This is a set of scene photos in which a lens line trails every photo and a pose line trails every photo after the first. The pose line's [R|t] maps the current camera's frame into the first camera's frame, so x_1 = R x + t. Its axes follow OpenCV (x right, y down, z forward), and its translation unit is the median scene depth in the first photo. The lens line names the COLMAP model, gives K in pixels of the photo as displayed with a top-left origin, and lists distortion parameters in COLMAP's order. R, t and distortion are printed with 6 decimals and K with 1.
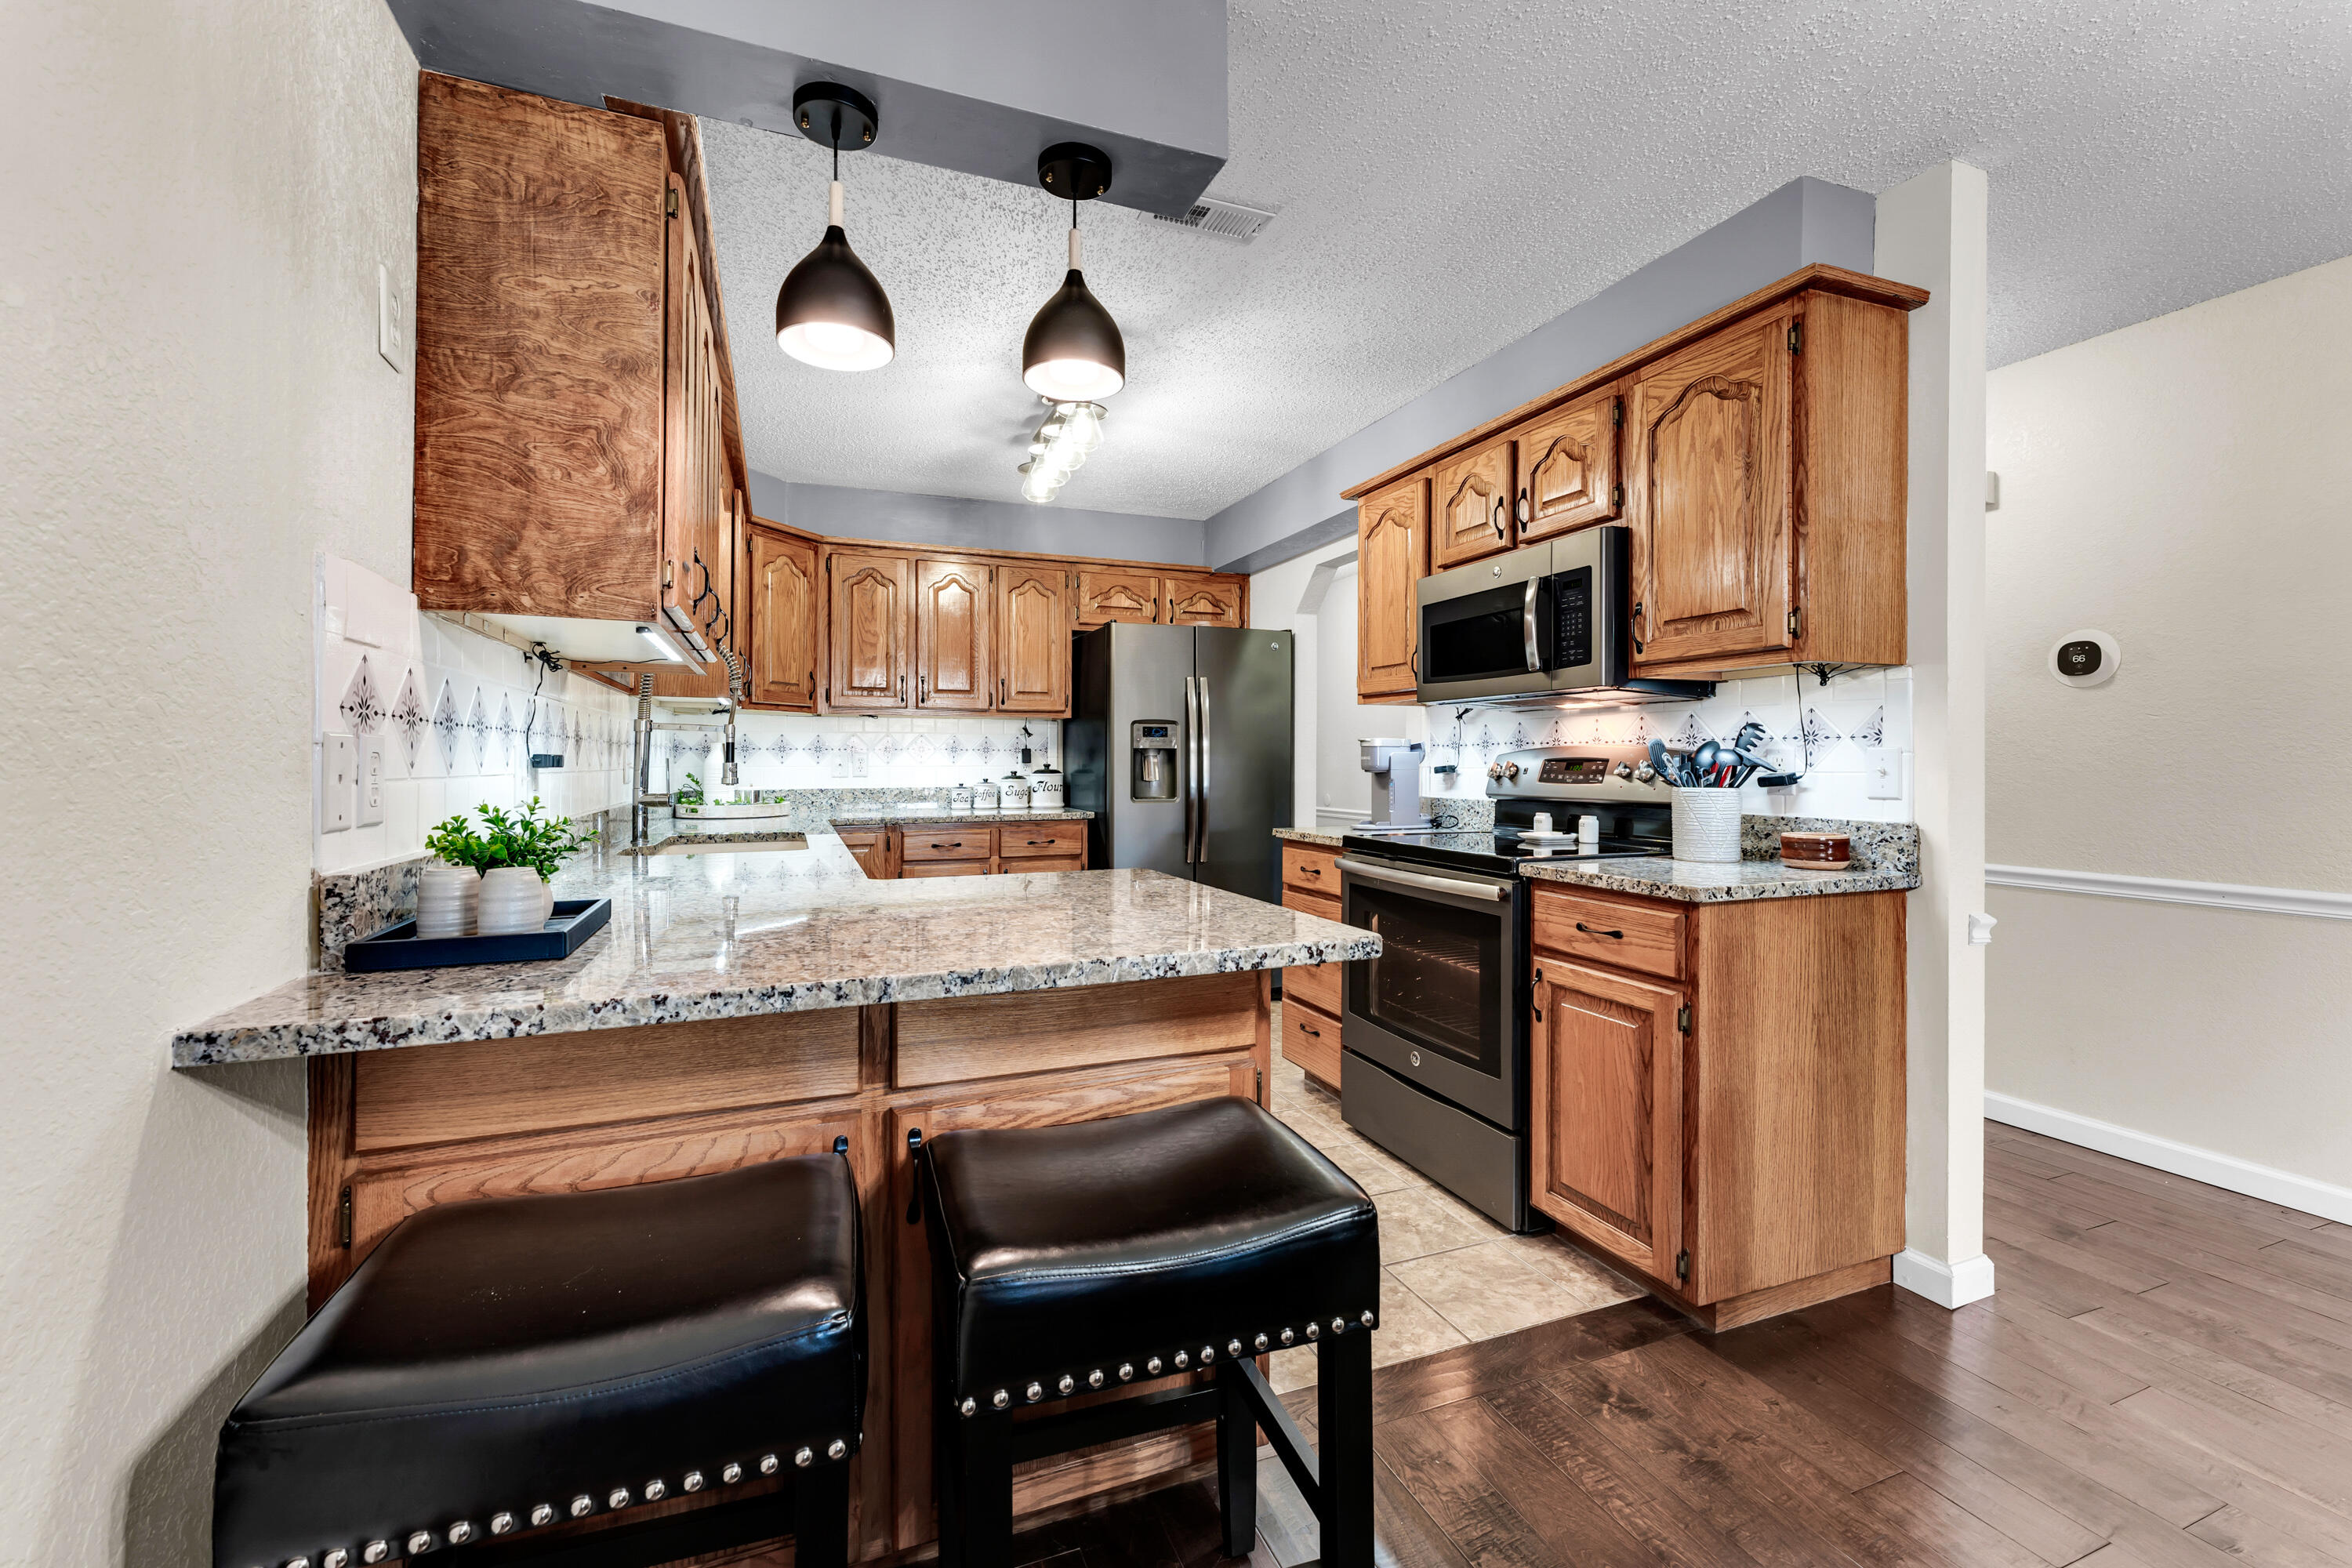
lens RADIAL K [[957.2, 0, 1165.1], [0, 957.2, 762.8], [0, 0, 1]] dist [0.000839, 0.000679]
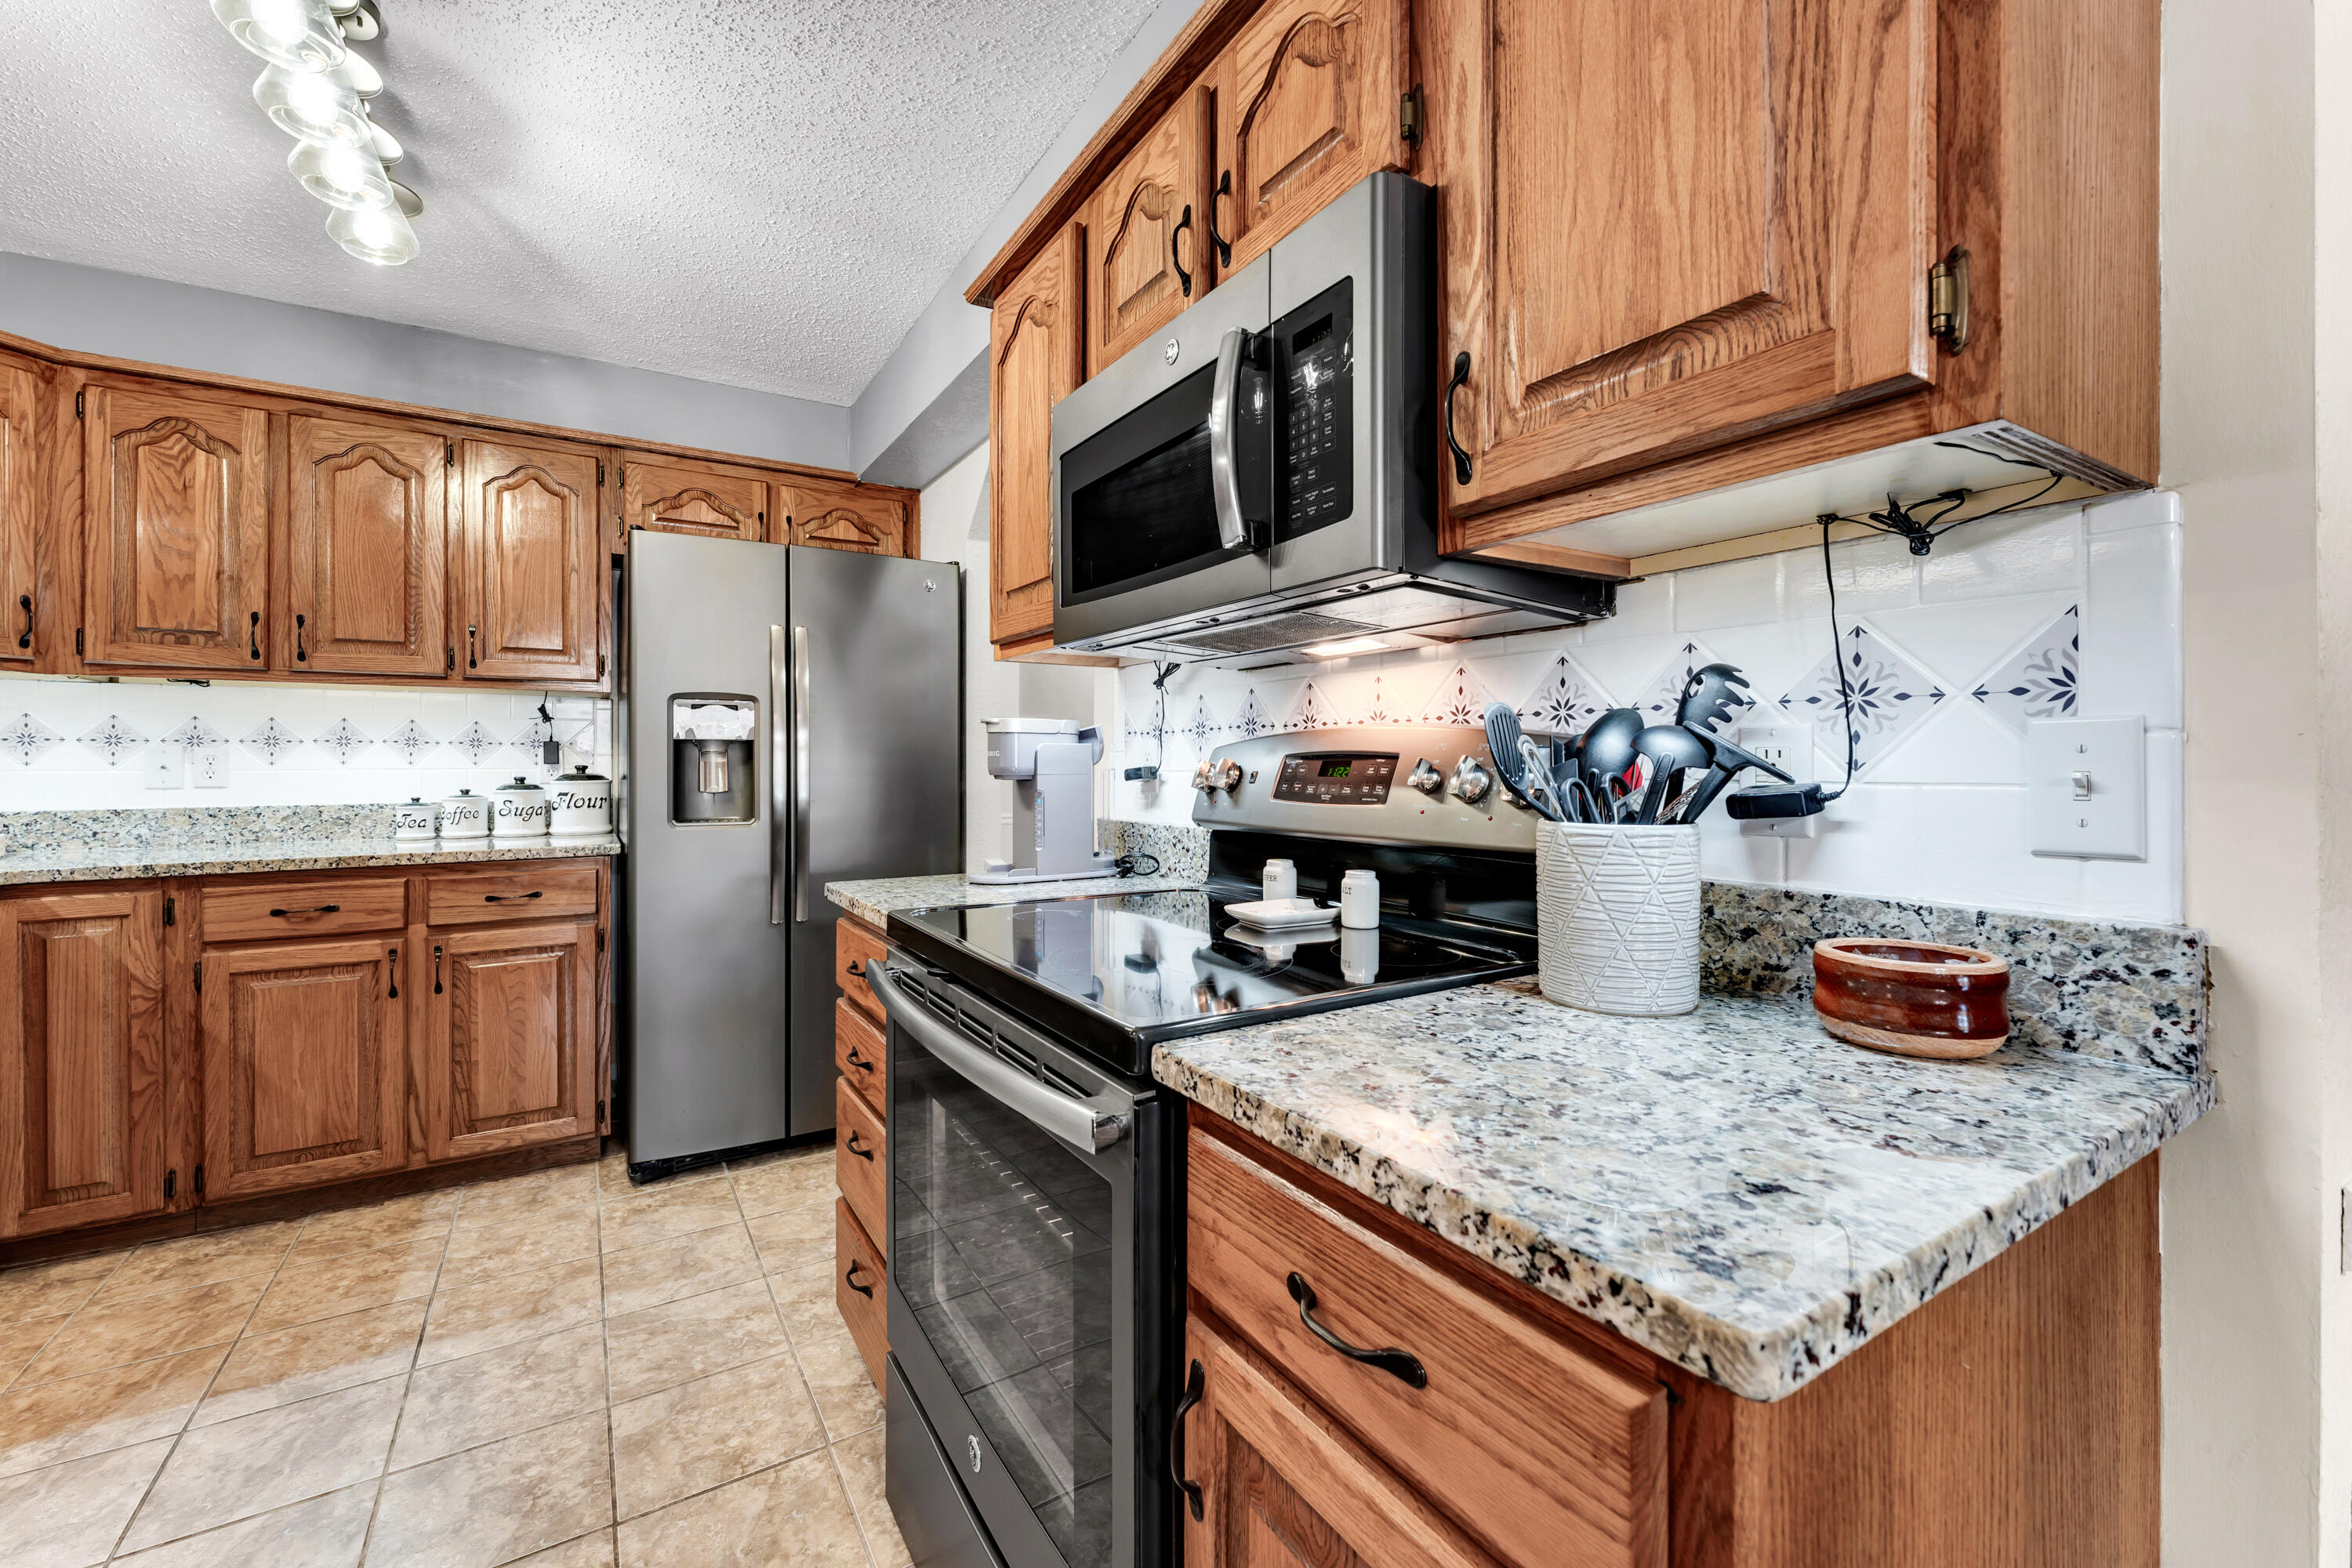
lens RADIAL K [[957.2, 0, 1165.1], [0, 957.2, 762.8], [0, 0, 1]] dist [0.000839, 0.000679]
pose [[0.983950, -0.001909, 0.178436, 0.273436], [0.001917, 0.999998, 0.000130, 0.000388], [-0.178436, 0.000214, 0.983951, 0.571503]]
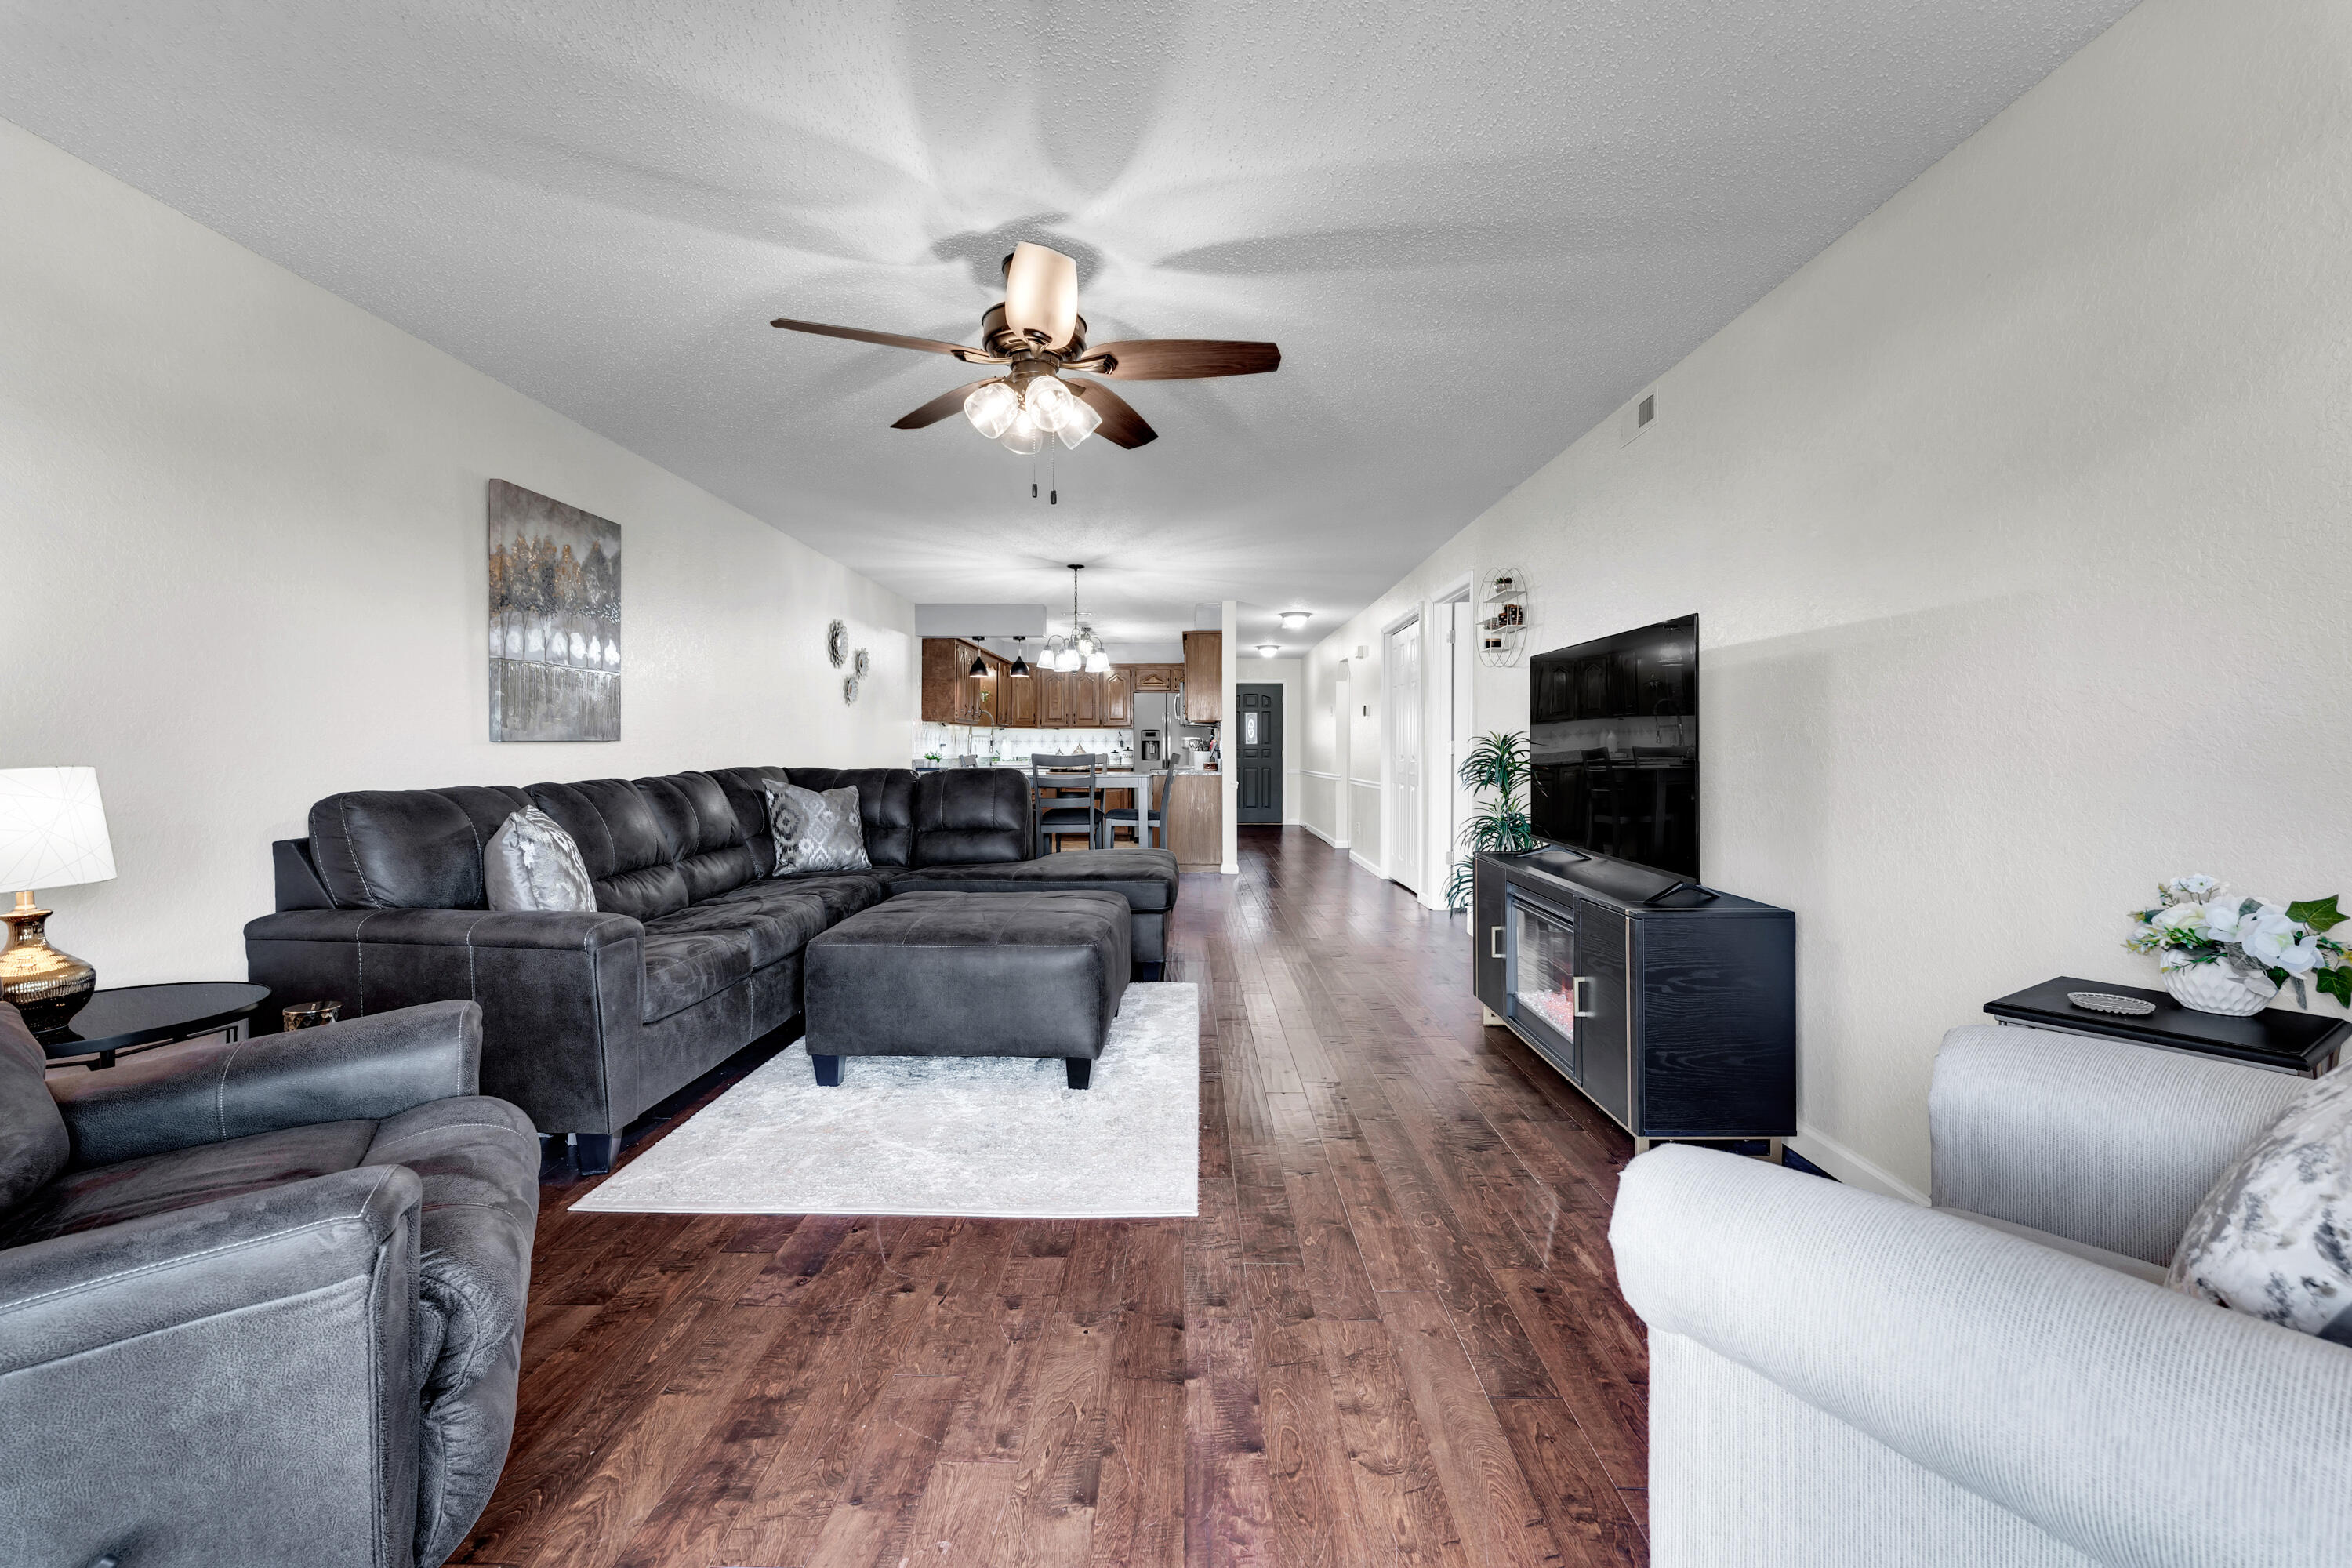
lens RADIAL K [[948.7, 0, 1175.3], [0, 948.7, 789.5], [0, 0, 1]] dist [0.000128, -0.000012]
pose [[0.928015, 0.015339, -0.372227, 1.695166], [-0.000123, 0.999165, 0.040866, 0.020584], [0.372543, -0.037878, 0.927241, -2.301270]]
